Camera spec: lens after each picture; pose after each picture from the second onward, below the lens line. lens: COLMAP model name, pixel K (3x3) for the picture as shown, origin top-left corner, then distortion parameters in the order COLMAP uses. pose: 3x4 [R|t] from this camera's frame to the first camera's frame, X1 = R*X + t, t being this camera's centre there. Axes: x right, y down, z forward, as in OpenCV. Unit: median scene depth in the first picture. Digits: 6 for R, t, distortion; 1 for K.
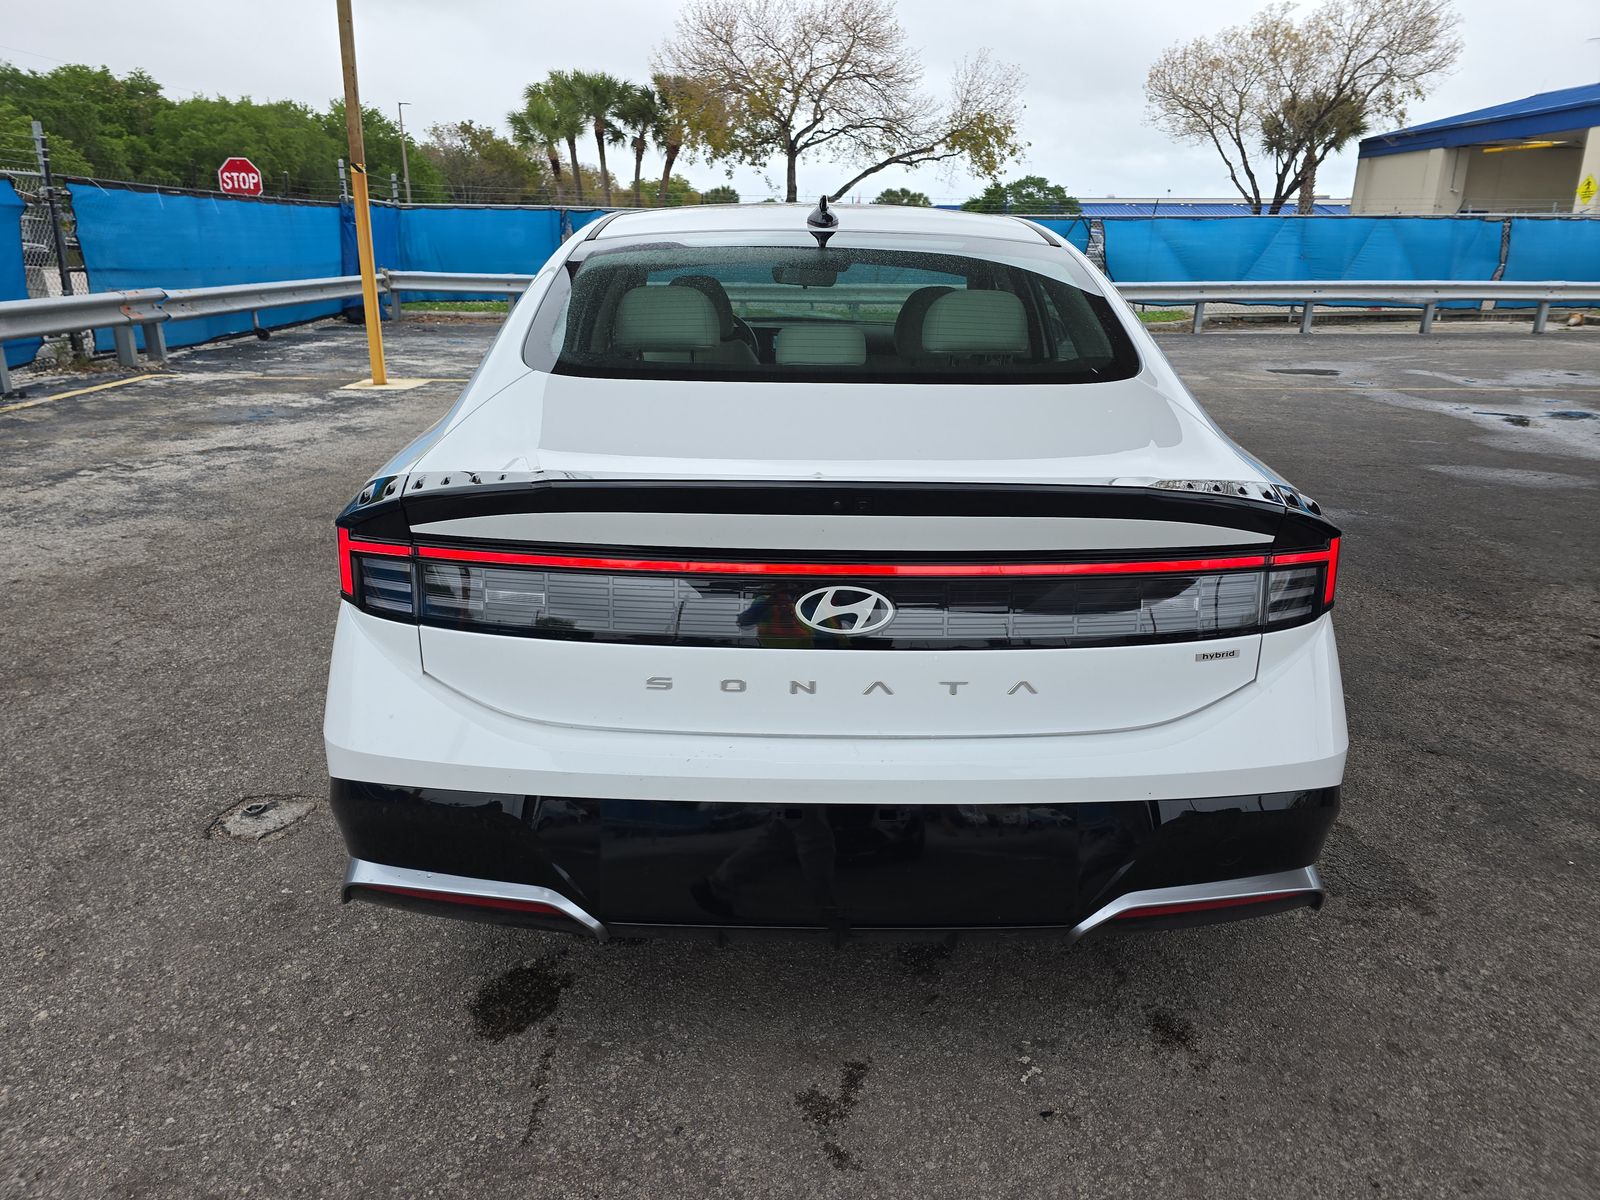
lens RADIAL K [[1143.7, 0, 800.0], [0, 1143.7, 600.0], [0, 0, 1]] dist [0.056829, -0.066887]
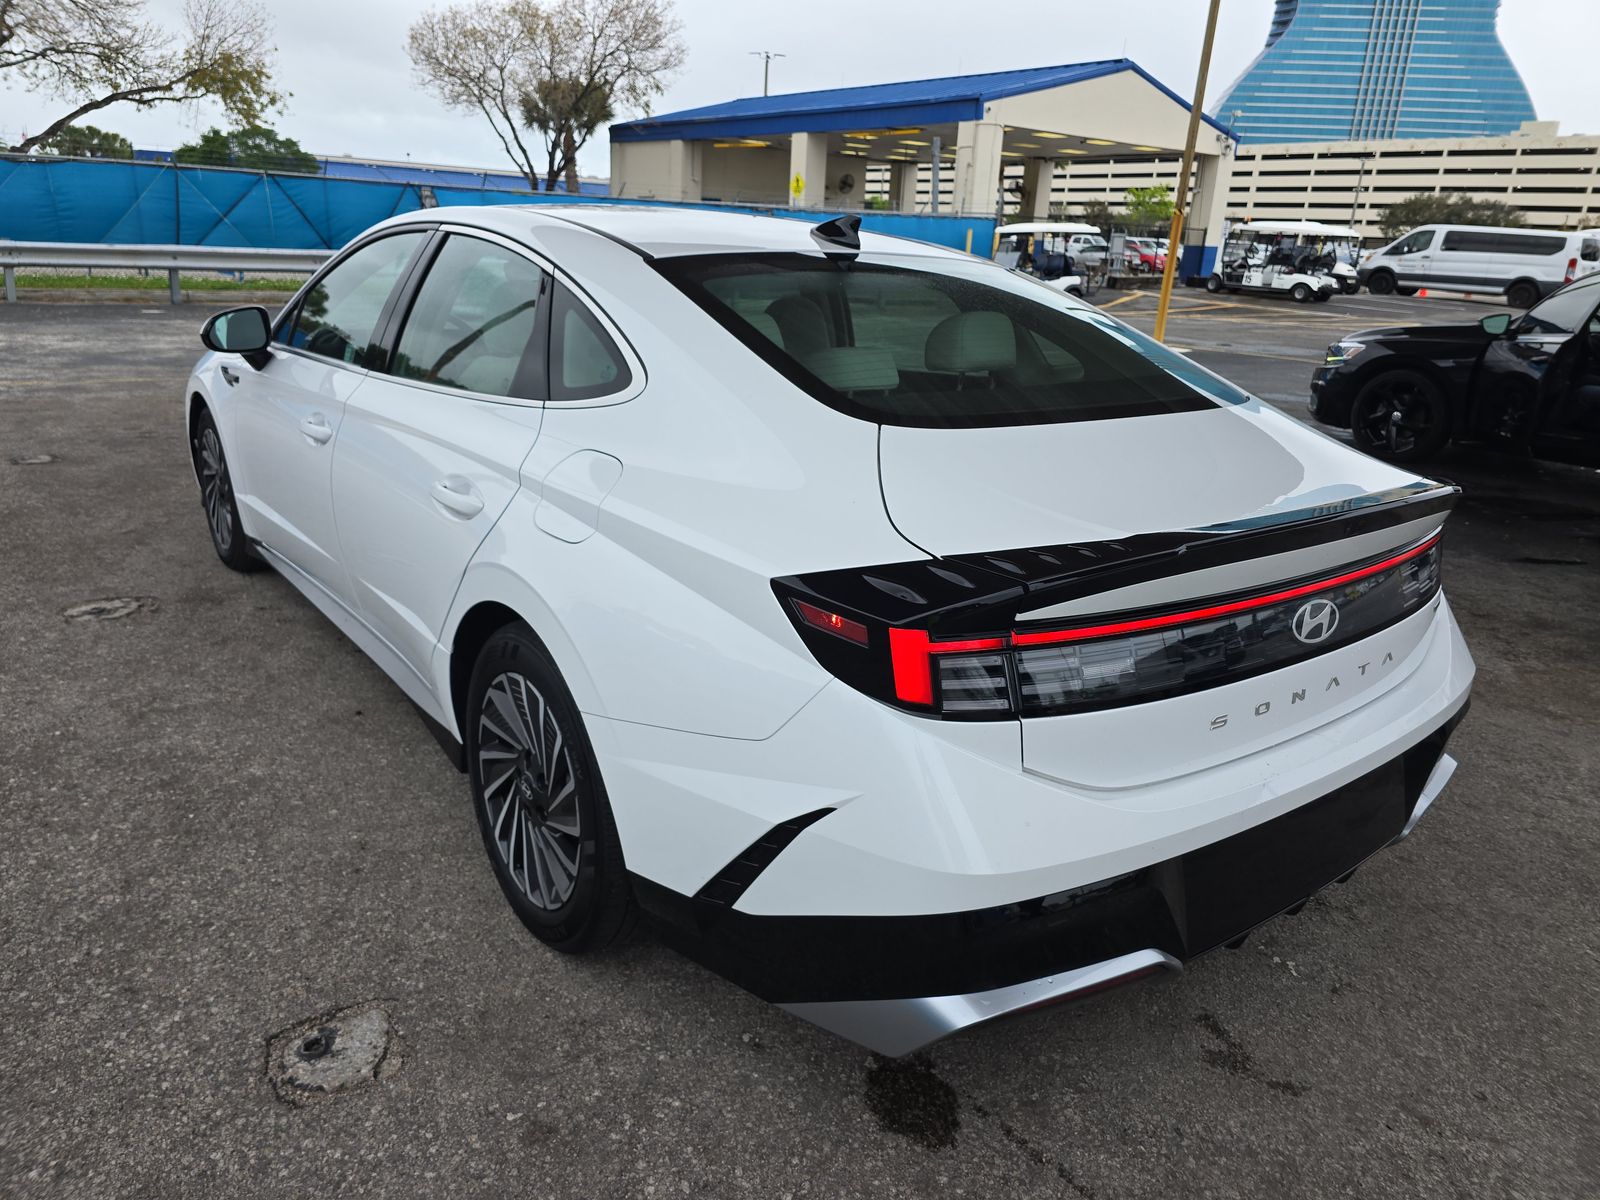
lens RADIAL K [[1143.7, 0, 800.0], [0, 1143.7, 600.0], [0, 0, 1]] dist [0.056829, -0.066887]
pose [[0.774479, -0.163609, 0.611077, -0.116153], [0.143566, 0.986230, 0.082097, -0.019824], [-0.616094, 0.024148, 0.787302, 0.044632]]
